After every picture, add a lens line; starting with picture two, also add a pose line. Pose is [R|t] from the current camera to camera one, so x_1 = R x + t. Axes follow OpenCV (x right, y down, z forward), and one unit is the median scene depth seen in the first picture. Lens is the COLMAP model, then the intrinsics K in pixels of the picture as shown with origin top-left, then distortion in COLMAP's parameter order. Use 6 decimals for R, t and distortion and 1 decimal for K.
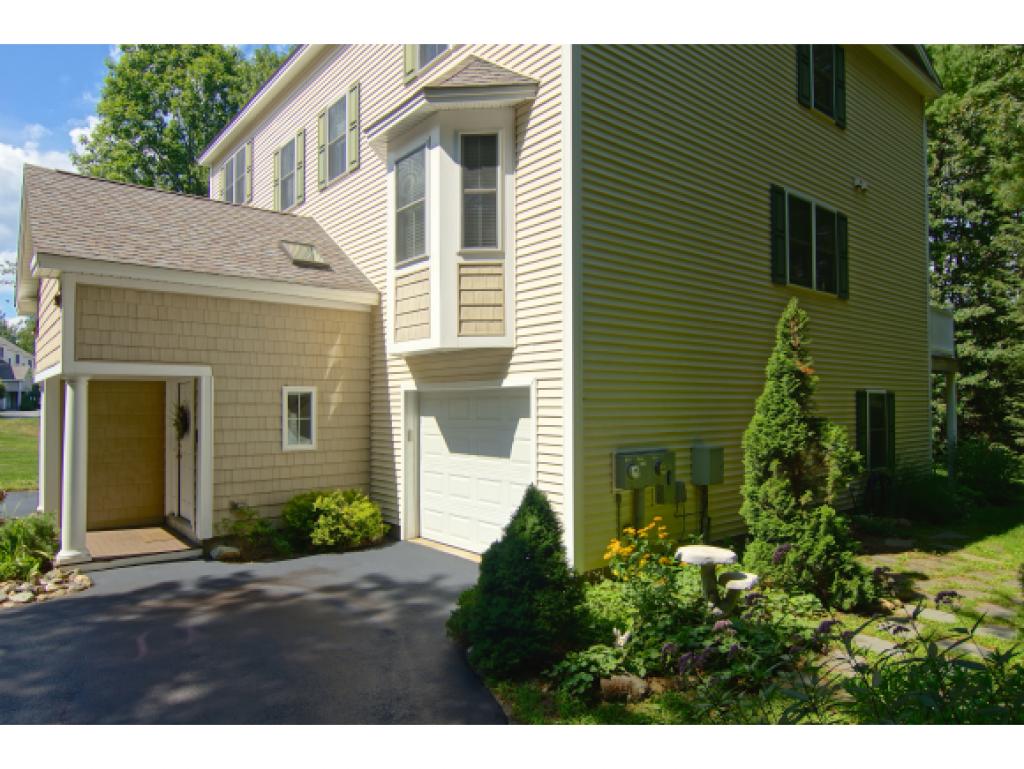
lens RADIAL K [[653.7, 0, 512.0], [0, 653.7, 384.5], [0, 0, 1]] dist [-0.005269, -0.003673]
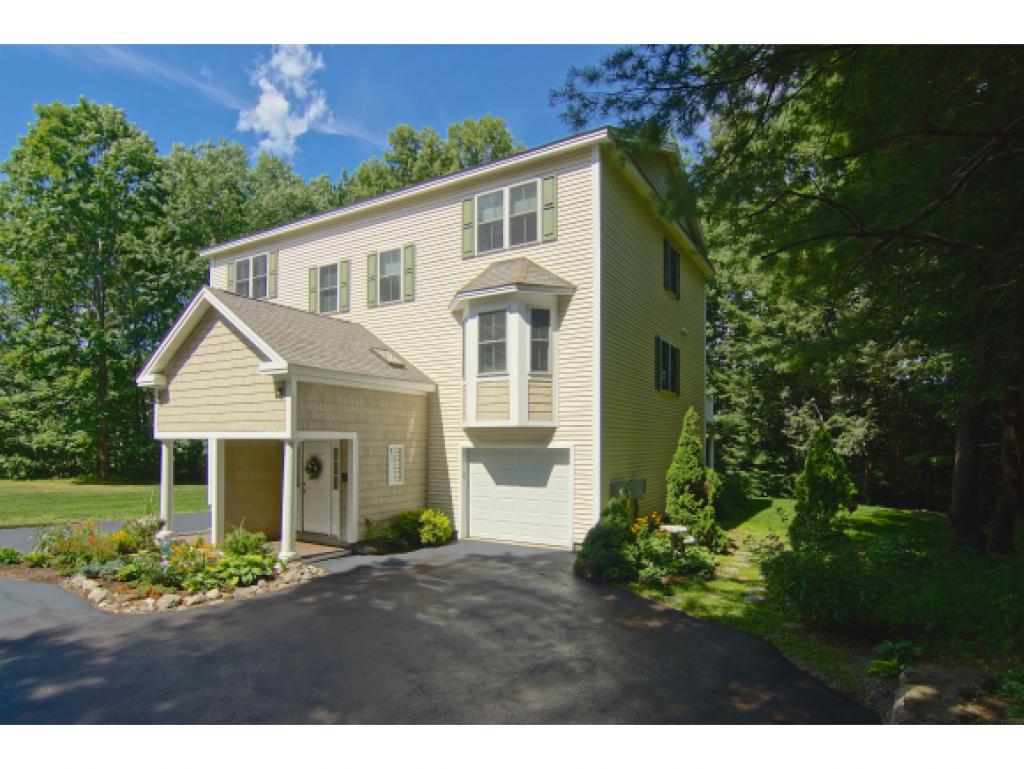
lens RADIAL K [[548.0, 0, 512.1], [0, 548.0, 433.2], [0, 0, 1]] dist [0.002100, 0.000190]
pose [[0.945391, 0.010974, 0.325753, -0.595833], [-0.015380, 0.999822, 0.010953, -0.051779], [-0.325575, -0.015365, 0.945391, -0.404441]]
